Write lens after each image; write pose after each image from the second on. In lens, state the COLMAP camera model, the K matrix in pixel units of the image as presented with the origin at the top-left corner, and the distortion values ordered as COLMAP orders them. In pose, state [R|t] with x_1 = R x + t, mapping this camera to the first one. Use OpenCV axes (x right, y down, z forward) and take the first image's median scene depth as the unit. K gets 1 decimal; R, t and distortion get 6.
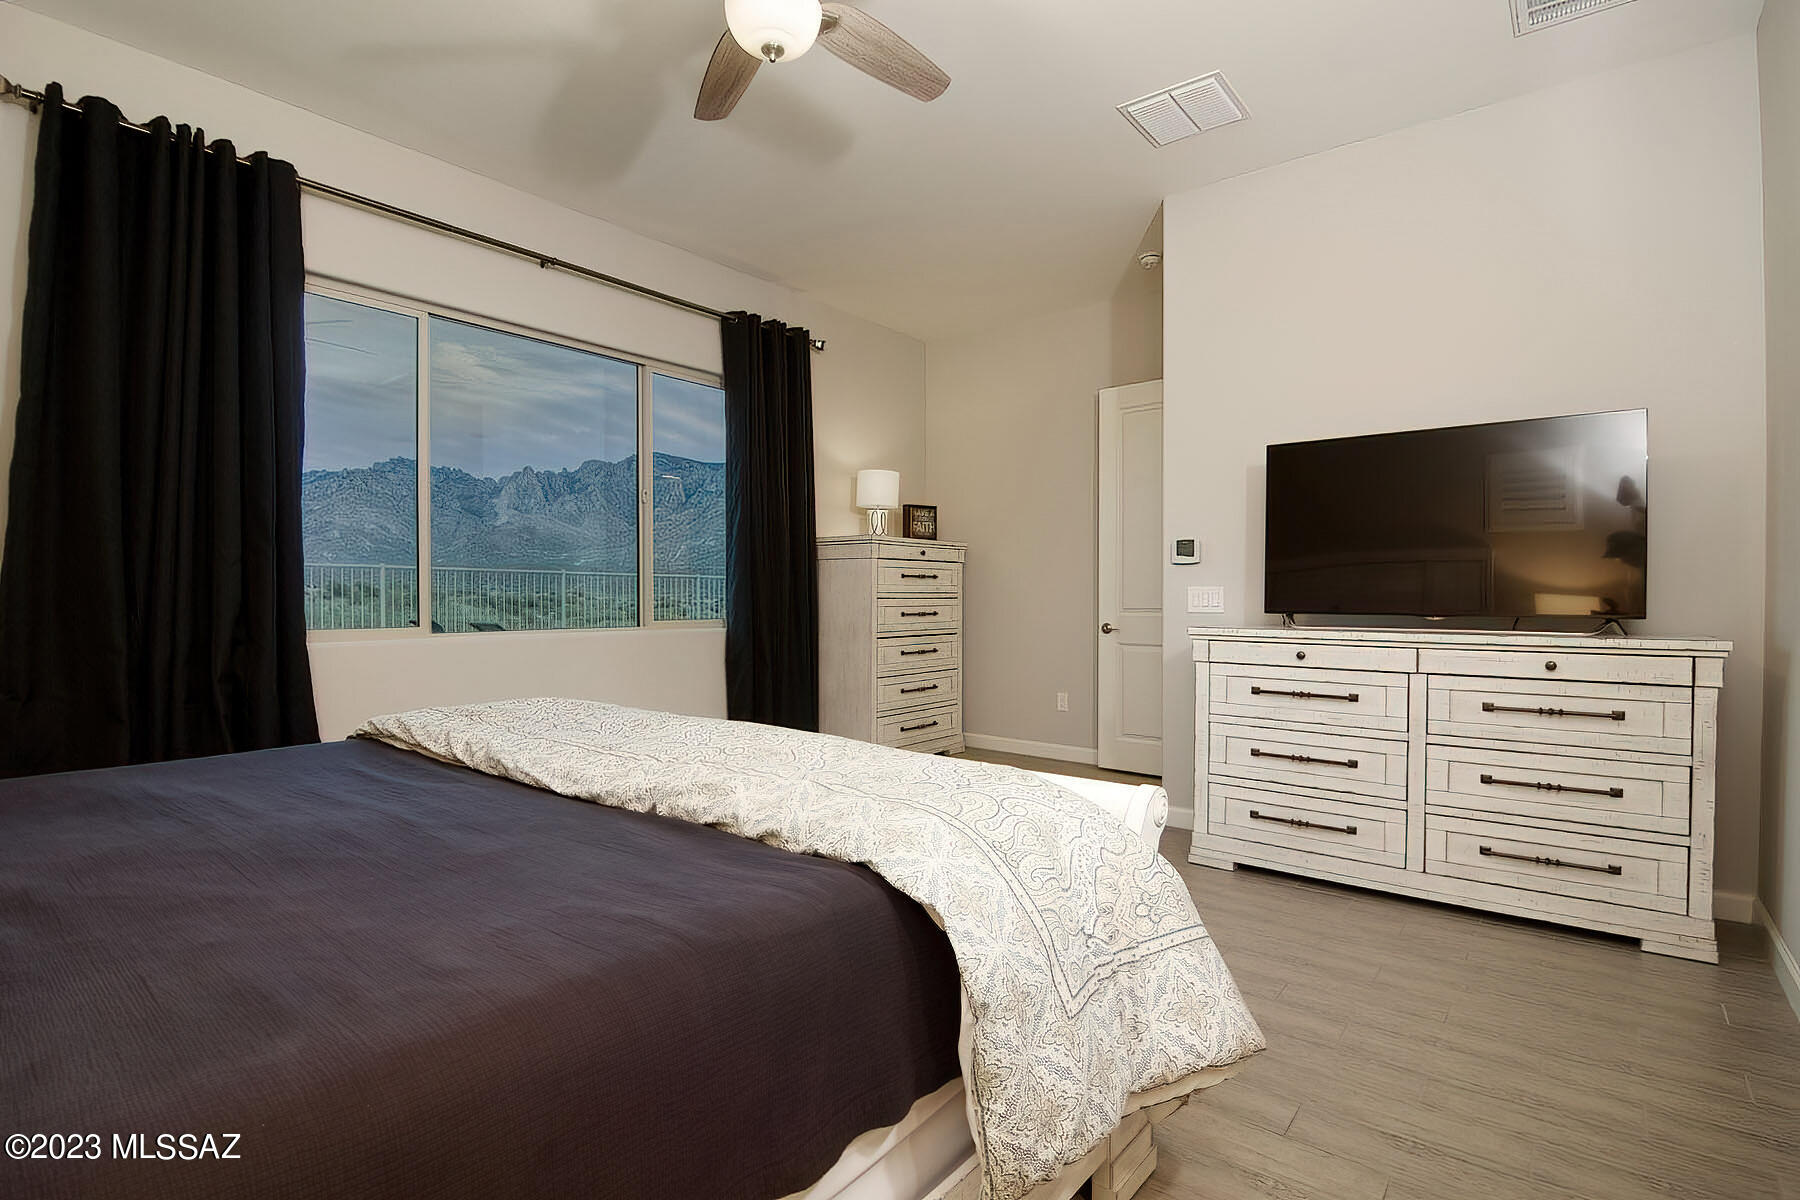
lens RADIAL K [[874.5, 0, 900.0], [0, 874.5, 600.0], [0, 0, 1]] dist [-0.024296, -0.001097]
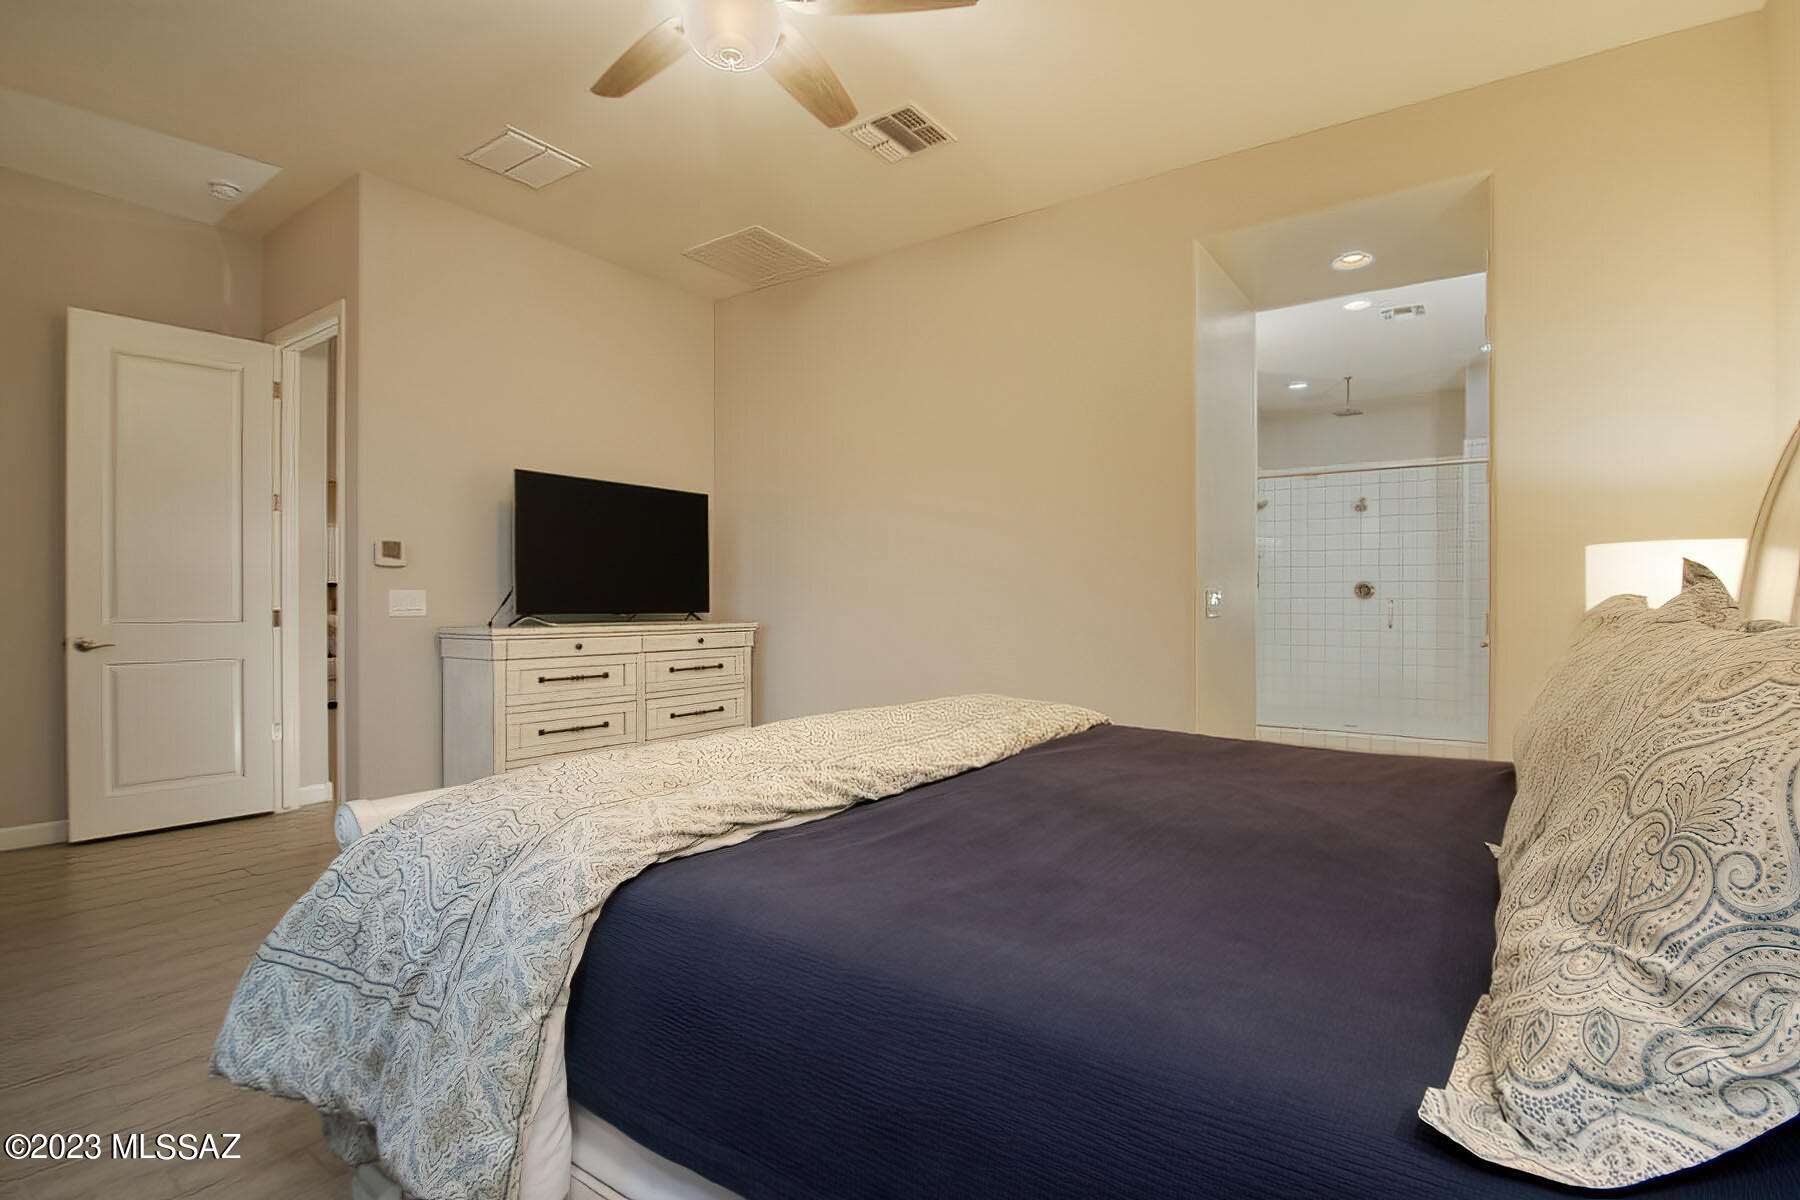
lens RADIAL K [[874.5, 0, 900.0], [0, 874.5, 600.0], [0, 0, 1]] dist [-0.024296, -0.001097]
pose [[-0.073599, -0.004507, 0.997278, -0.864351], [0.002985, 0.999984, 0.004740, -0.008784], [-0.997283, 0.003326, -0.073585, 0.651554]]
